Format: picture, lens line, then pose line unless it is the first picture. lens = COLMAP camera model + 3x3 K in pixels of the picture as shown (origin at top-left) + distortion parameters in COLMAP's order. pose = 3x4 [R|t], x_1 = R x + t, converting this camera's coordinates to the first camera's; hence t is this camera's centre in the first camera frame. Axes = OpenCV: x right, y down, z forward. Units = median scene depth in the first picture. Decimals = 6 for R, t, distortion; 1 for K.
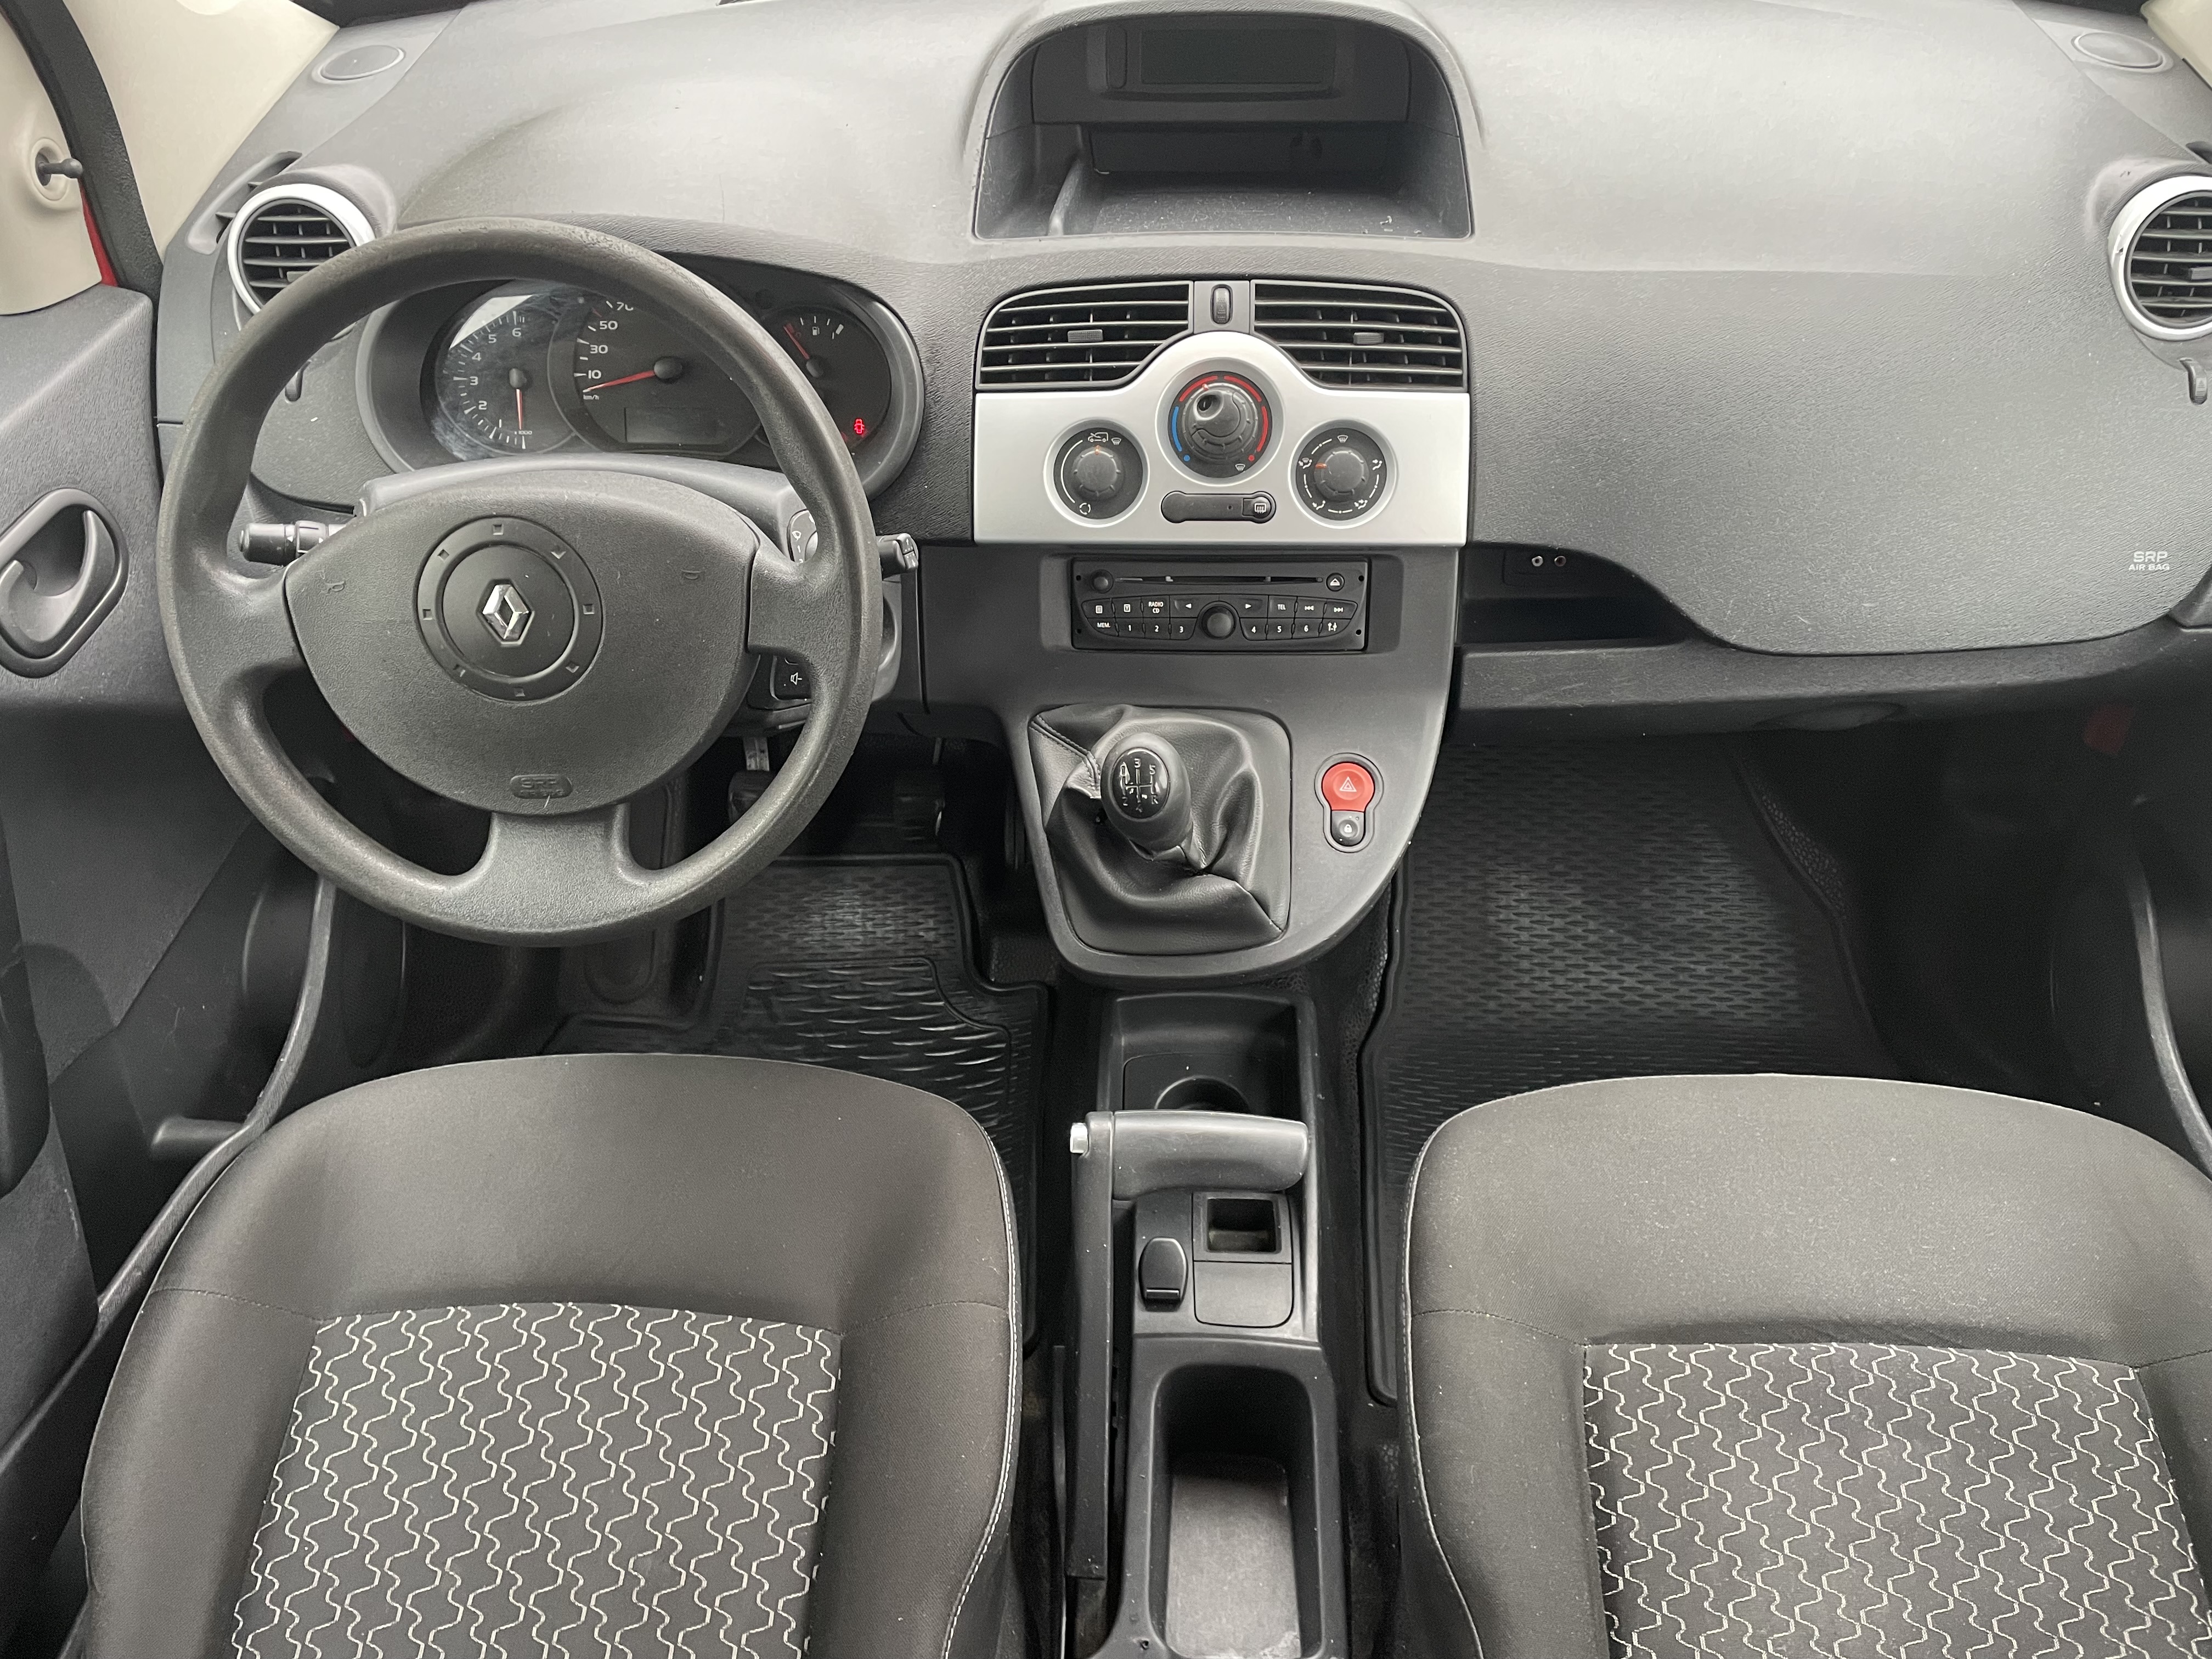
lens RADIAL K [[1608.3, 0, 1106.0], [0, 1608.3, 829.5], [0, 0, 1]] dist [0.091807, -0.106900]
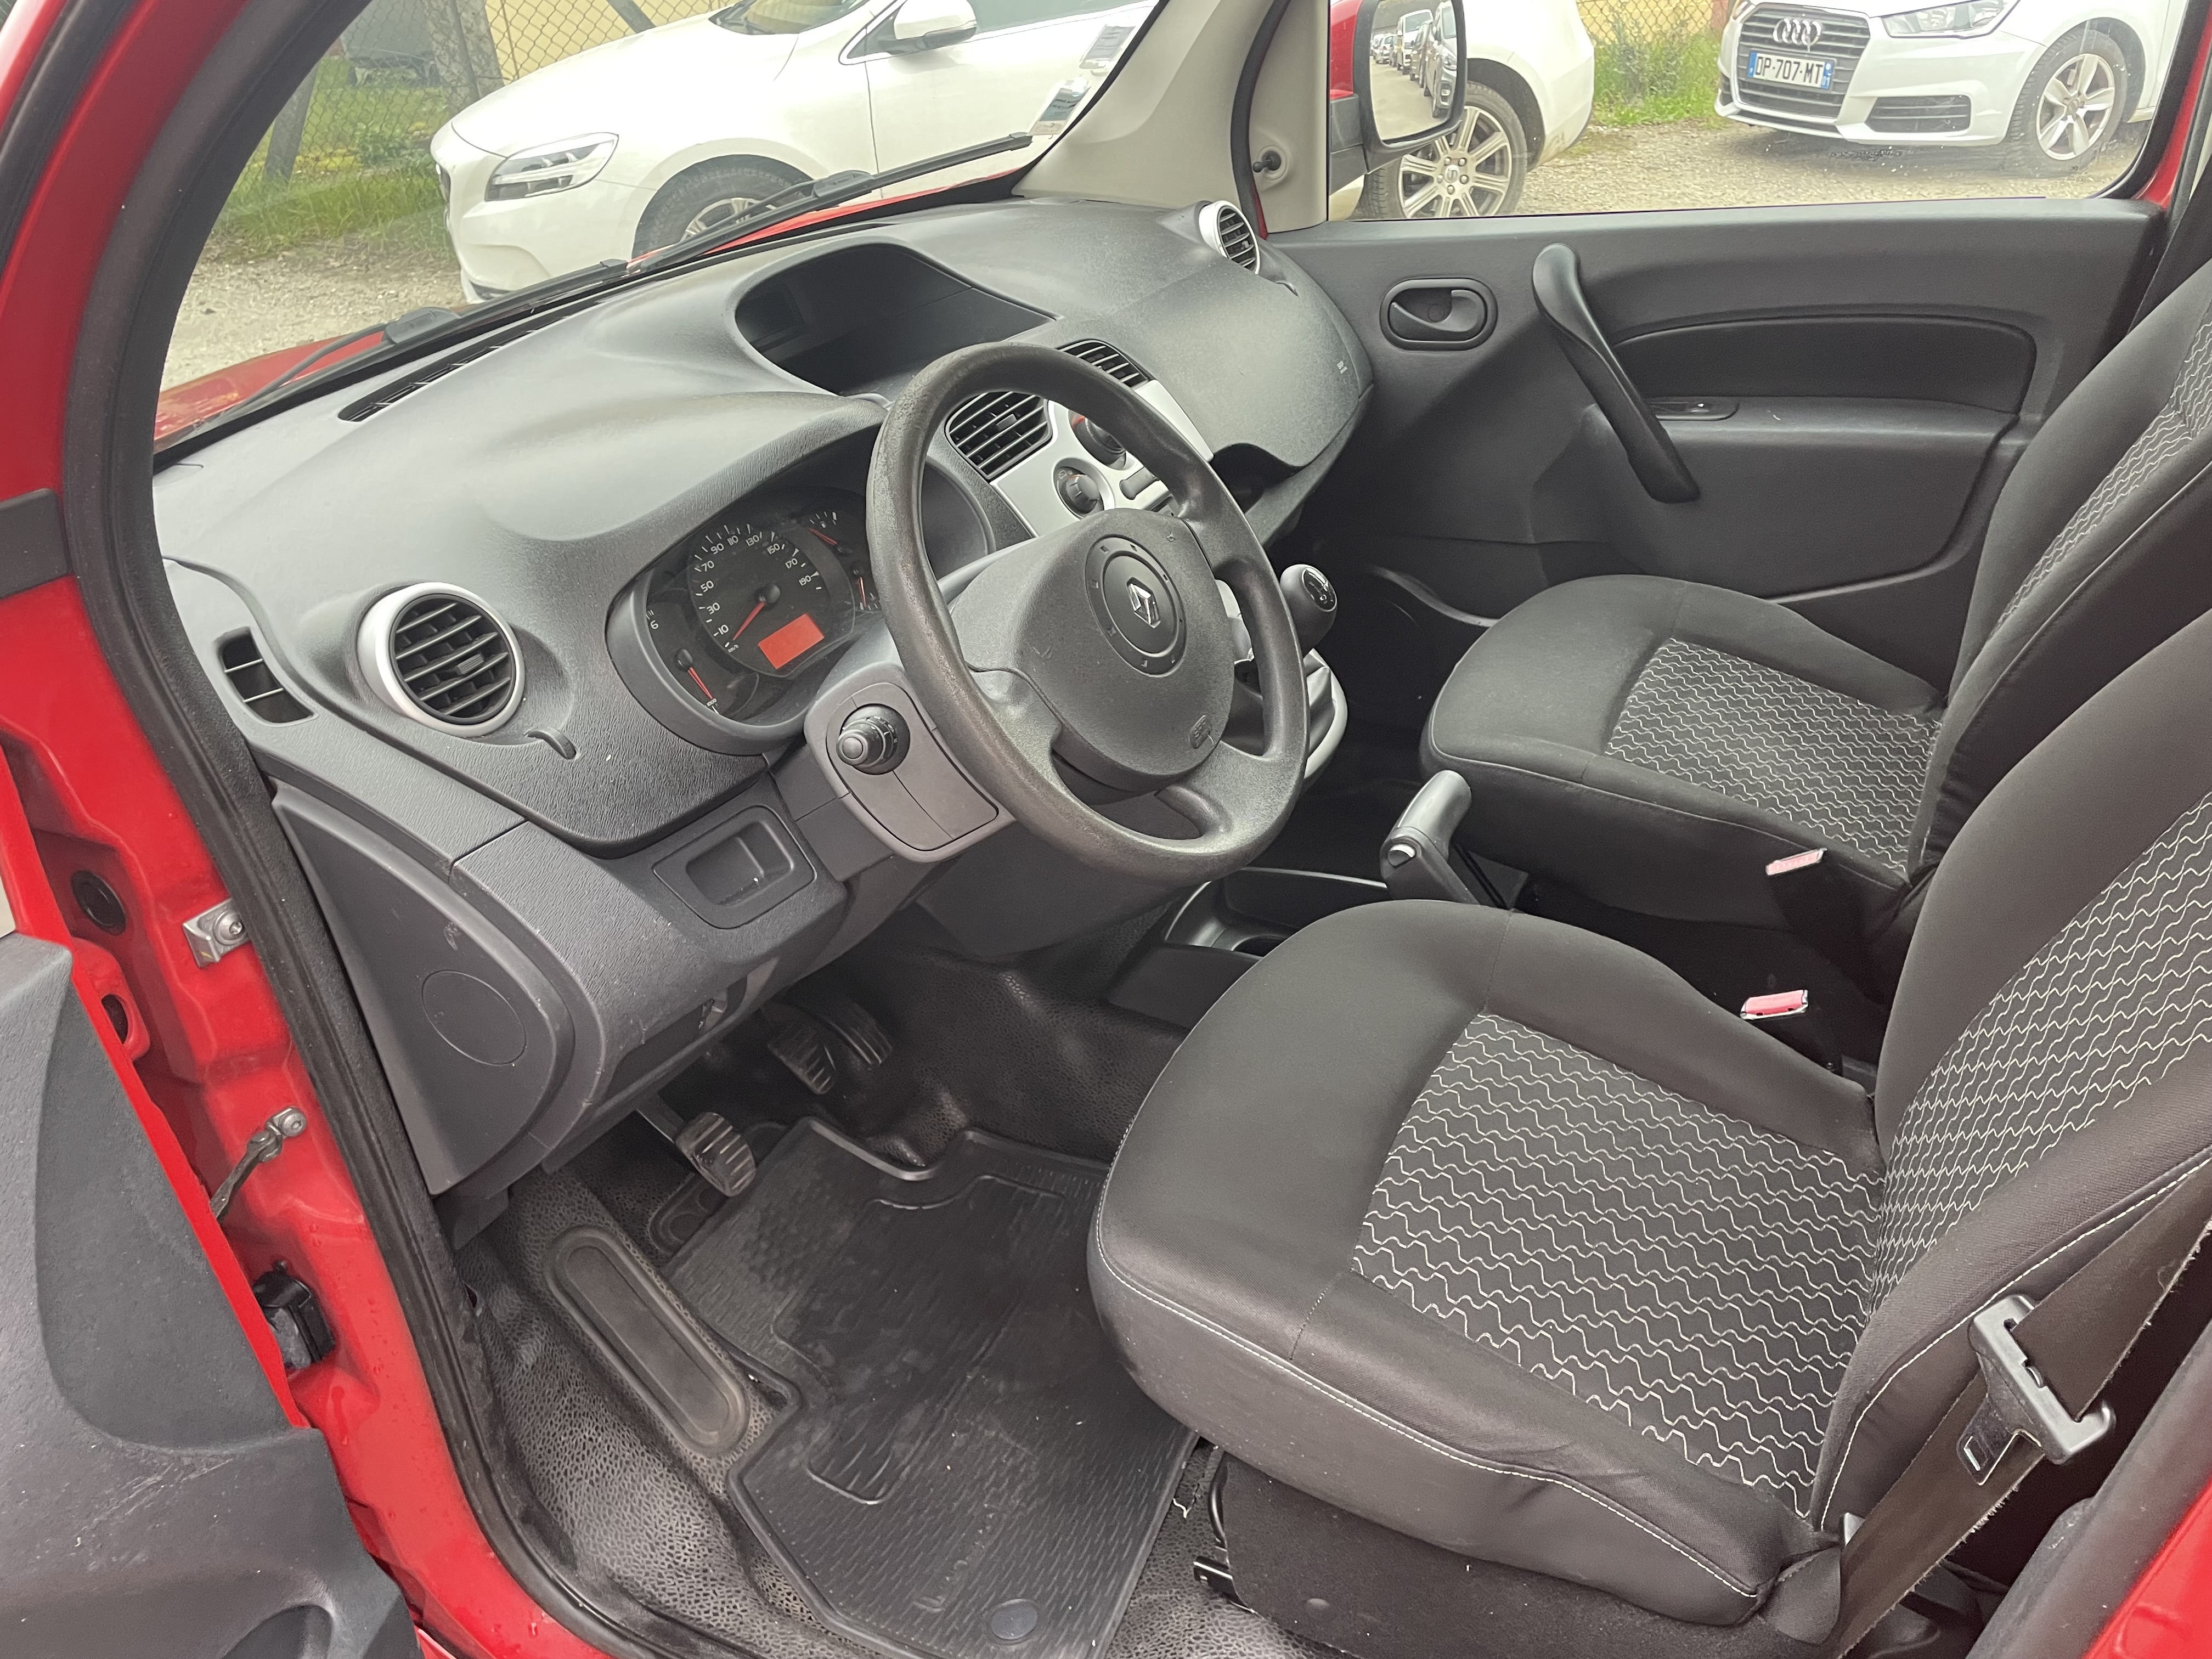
lens RADIAL K [[1608.3, 0, 1106.0], [0, 1608.3, 829.5], [0, 0, 1]] dist [0.091807, -0.106900]
pose [[0.426003, -0.470703, 0.772632, -1.258098], [0.682408, 0.727878, 0.067181, -0.095545], [-0.594004, 0.498631, 0.631290, 0.279717]]
